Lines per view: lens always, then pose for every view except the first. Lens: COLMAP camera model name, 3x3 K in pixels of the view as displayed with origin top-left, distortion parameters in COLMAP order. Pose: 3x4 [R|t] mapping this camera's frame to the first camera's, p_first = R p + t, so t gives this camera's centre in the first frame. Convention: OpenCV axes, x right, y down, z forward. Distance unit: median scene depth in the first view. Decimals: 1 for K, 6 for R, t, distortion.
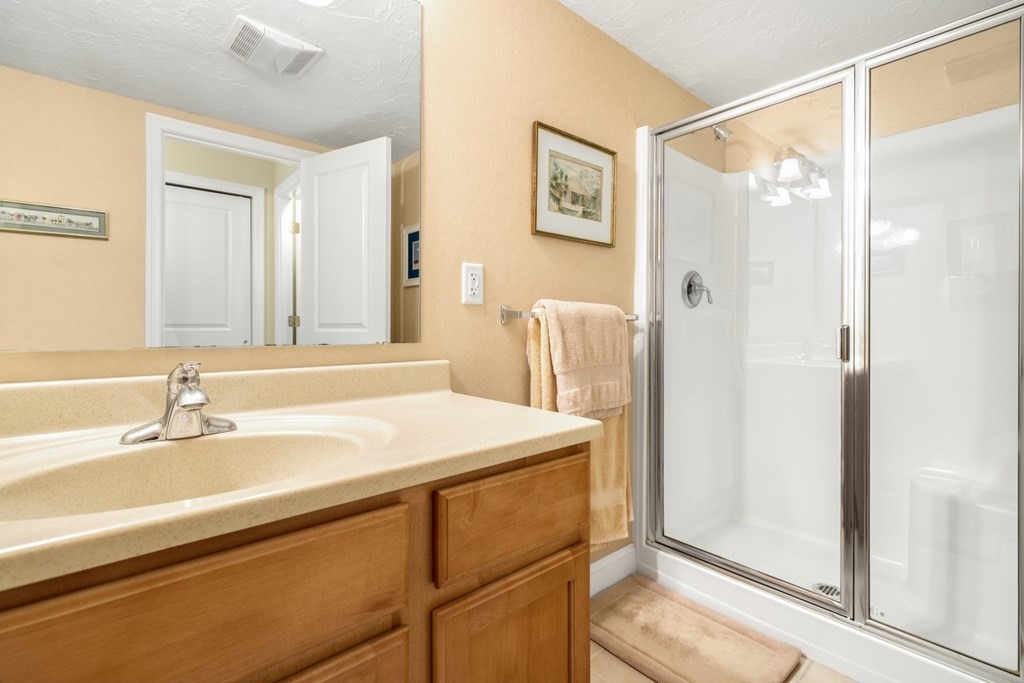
lens RADIAL K [[464.7, 0, 511.2], [0, 464.7, 333.1], [0, 0, 1]] dist [0.001056, 0.000848]
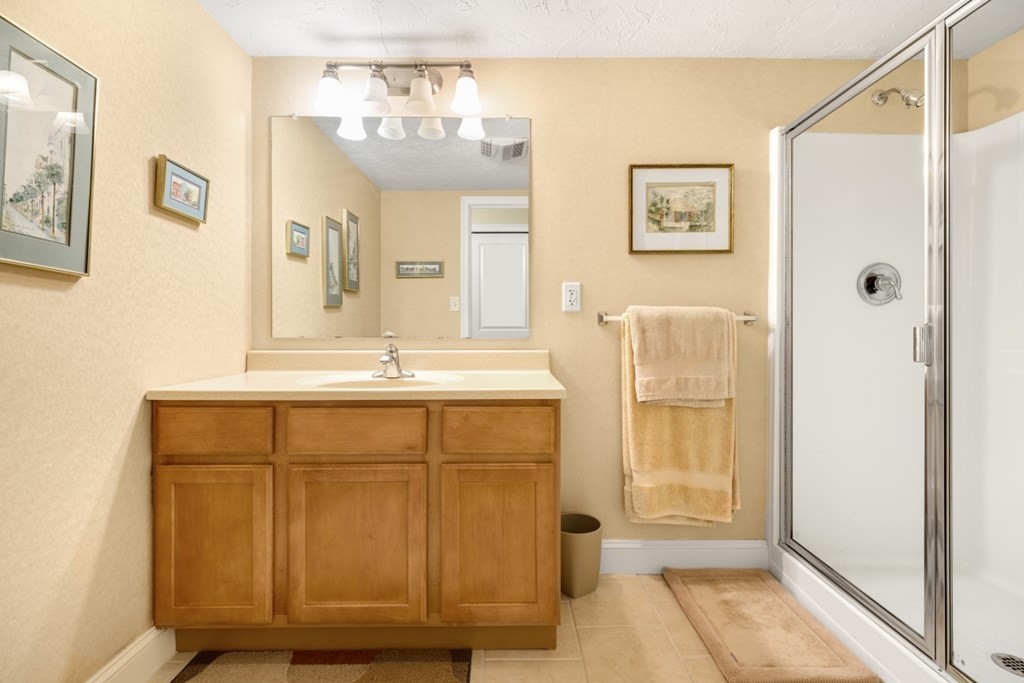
lens RADIAL K [[464.7, 0, 513.0], [0, 464.7, 335.7], [0, 0, 1]] dist [0.001056, 0.000848]
pose [[0.756893, 0.007163, -0.653500, 0.592768], [-0.006811, 0.999972, 0.003072, 0.007125], [0.653504, 0.002126, 0.756920, -0.151908]]
